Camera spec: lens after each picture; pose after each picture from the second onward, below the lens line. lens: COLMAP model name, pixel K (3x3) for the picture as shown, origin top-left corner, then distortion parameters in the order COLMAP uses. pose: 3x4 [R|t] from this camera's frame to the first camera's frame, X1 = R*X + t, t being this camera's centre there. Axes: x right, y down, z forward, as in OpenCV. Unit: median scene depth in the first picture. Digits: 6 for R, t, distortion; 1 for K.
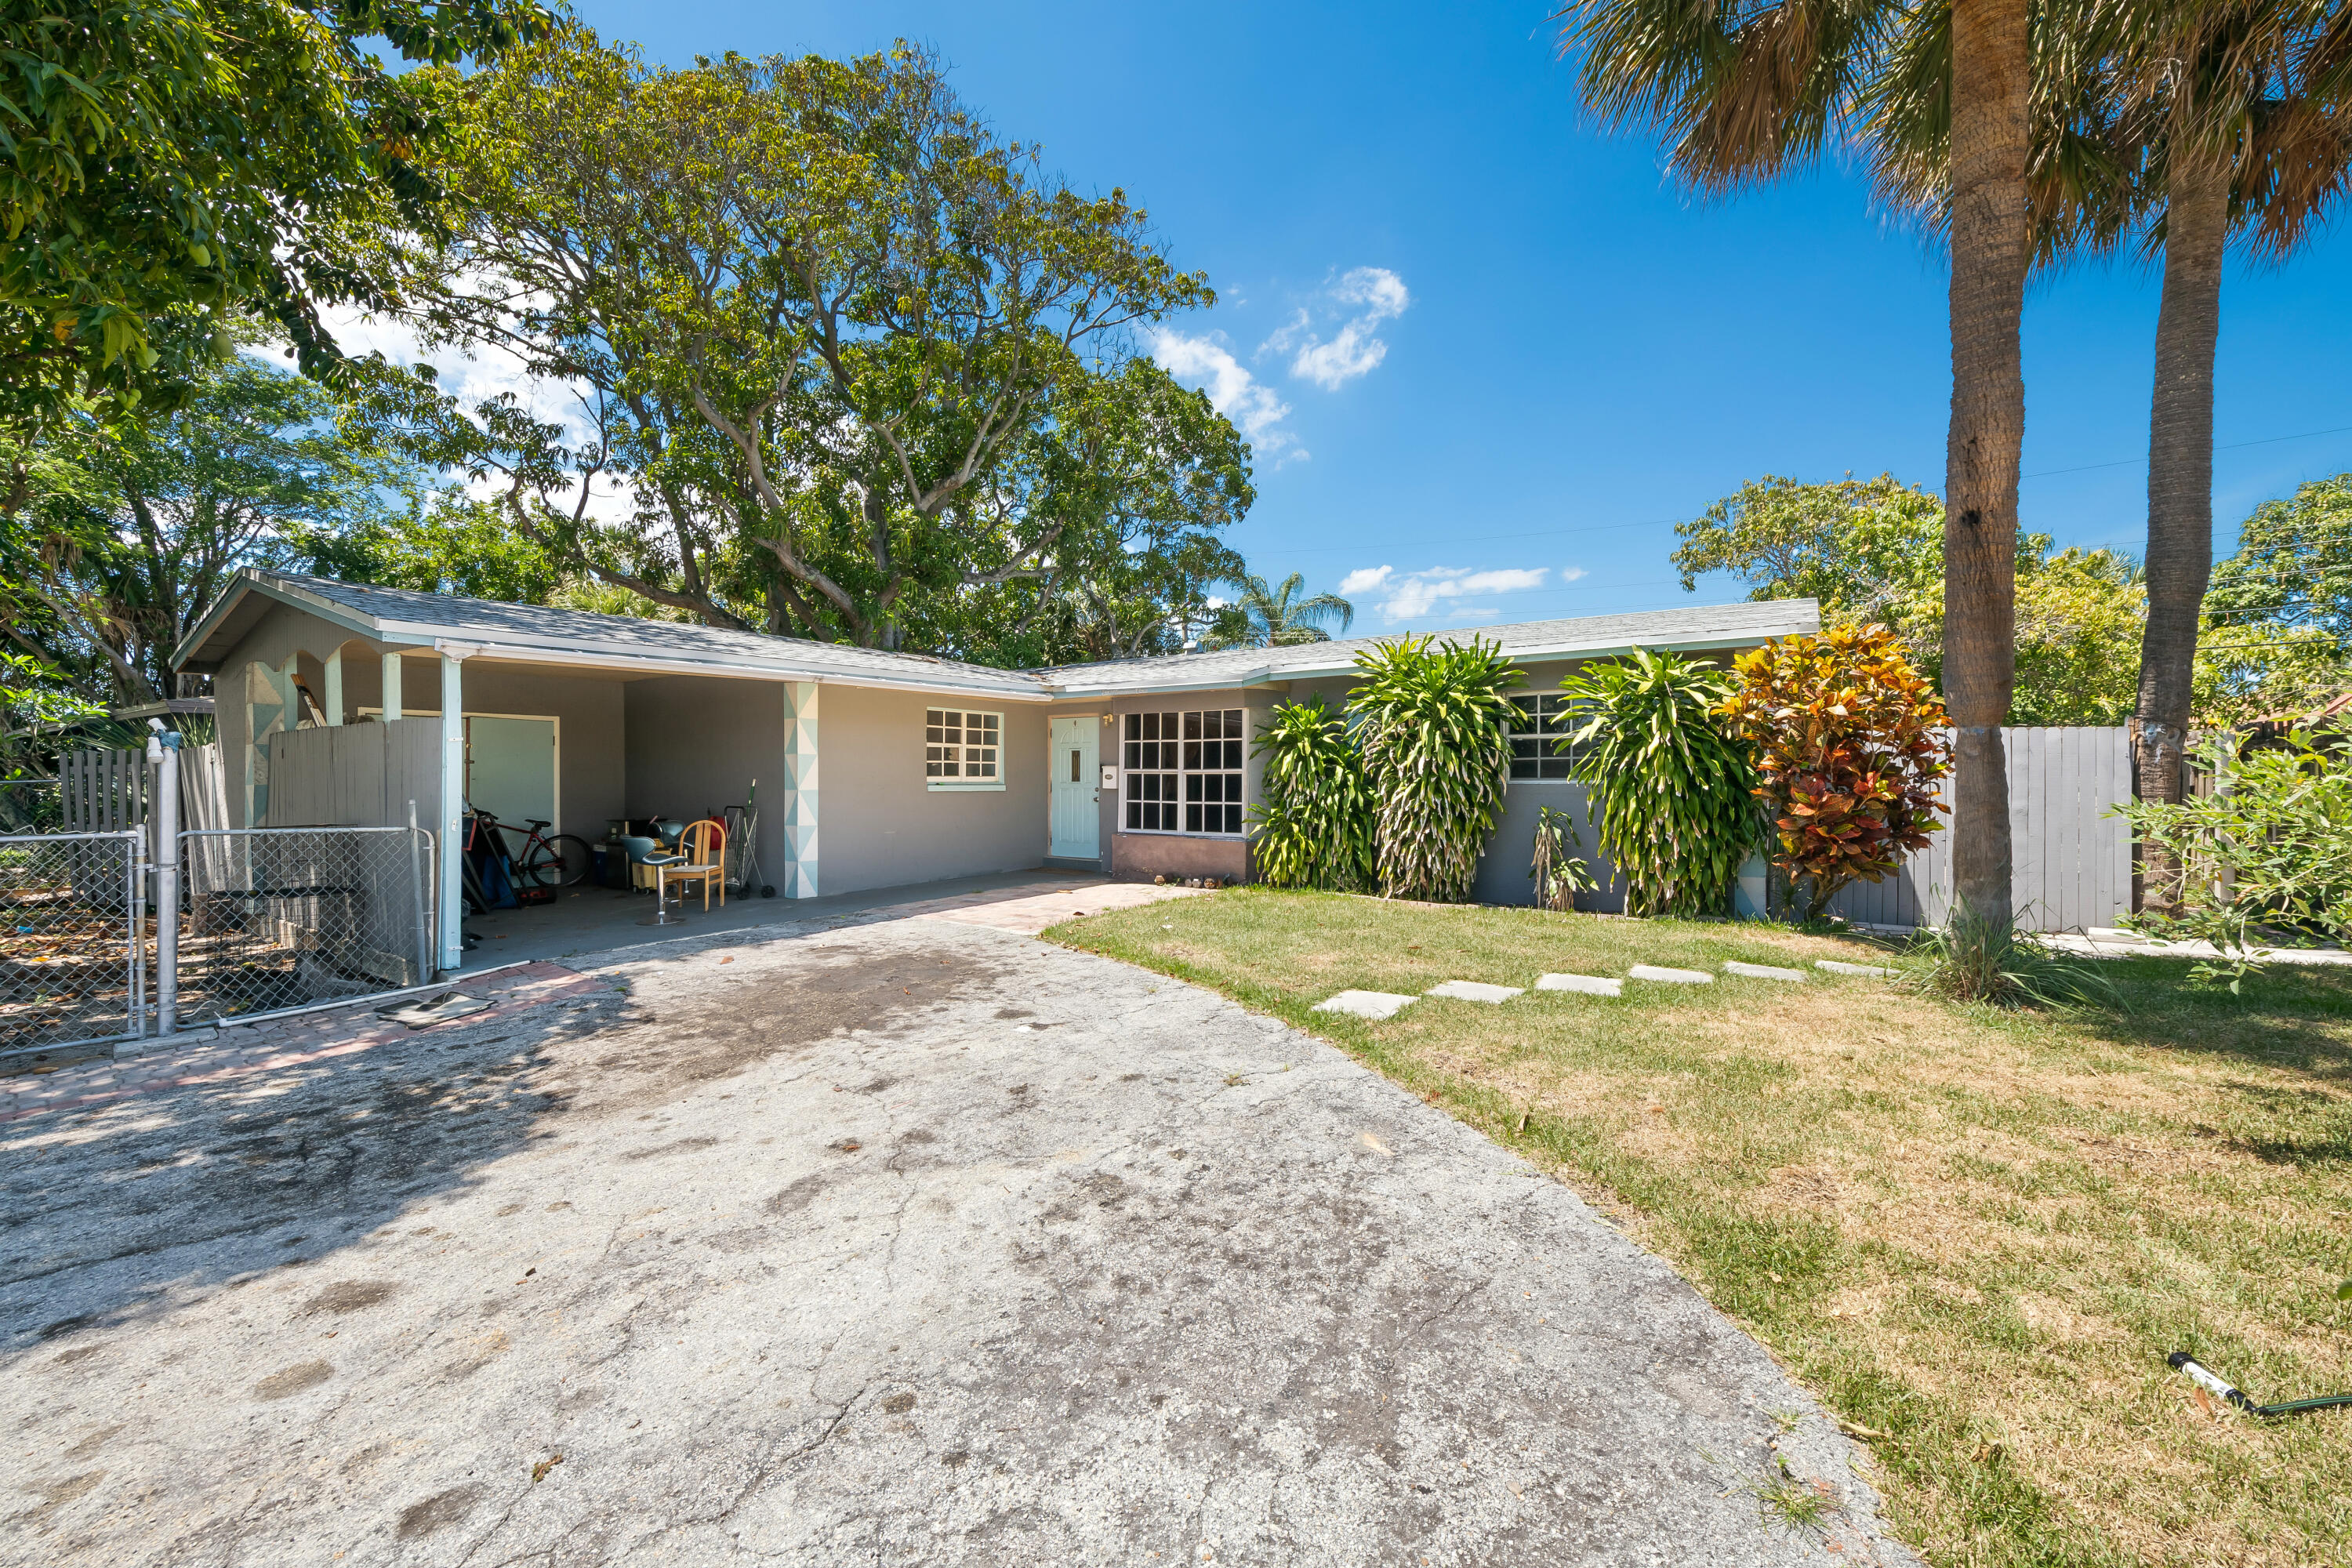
lens RADIAL K [[945.8, 0, 1175.7], [0, 945.8, 764.5], [0, 0, 1]] dist [-0.000751, -0.000089]
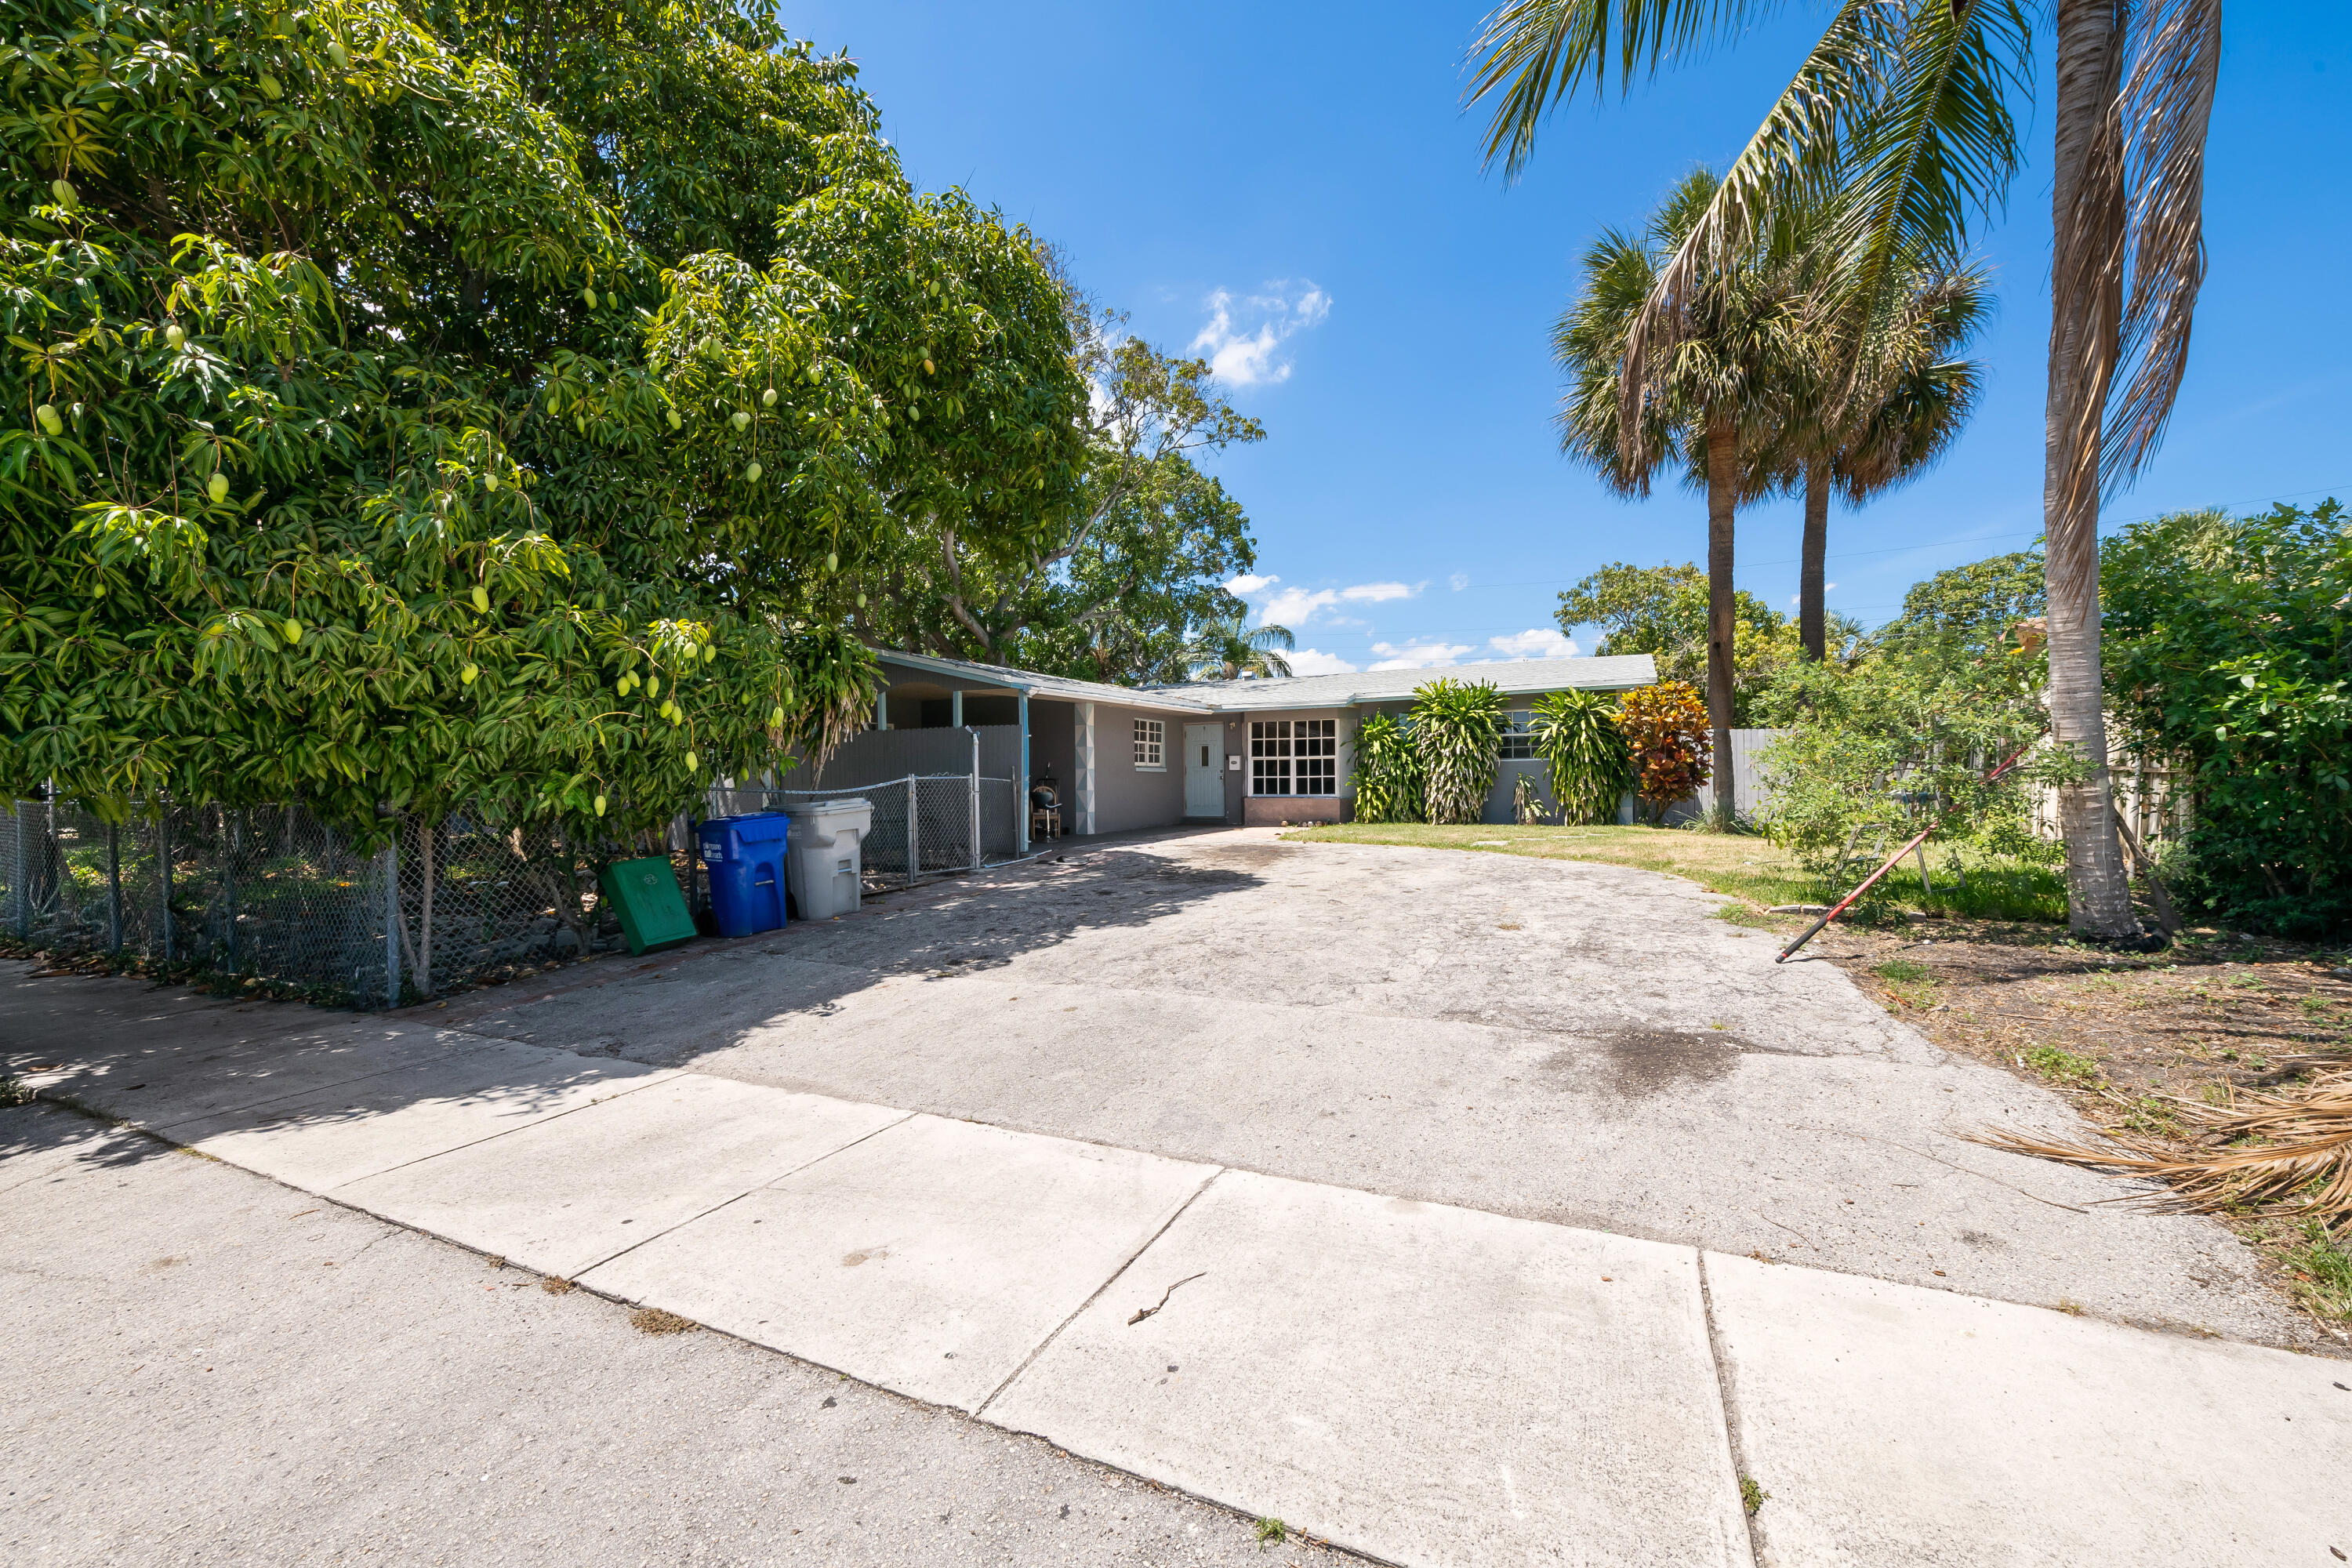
lens RADIAL K [[934.0, 0, 1186.8], [0, 934.0, 783.4], [0, 0, 1]] dist [-0.009489, -0.000008]
pose [[0.989093, -0.009276, 0.146999, -0.441180], [0.007585, 0.999899, 0.012057, 0.033085], [-0.147096, -0.010810, 0.989063, -0.594142]]
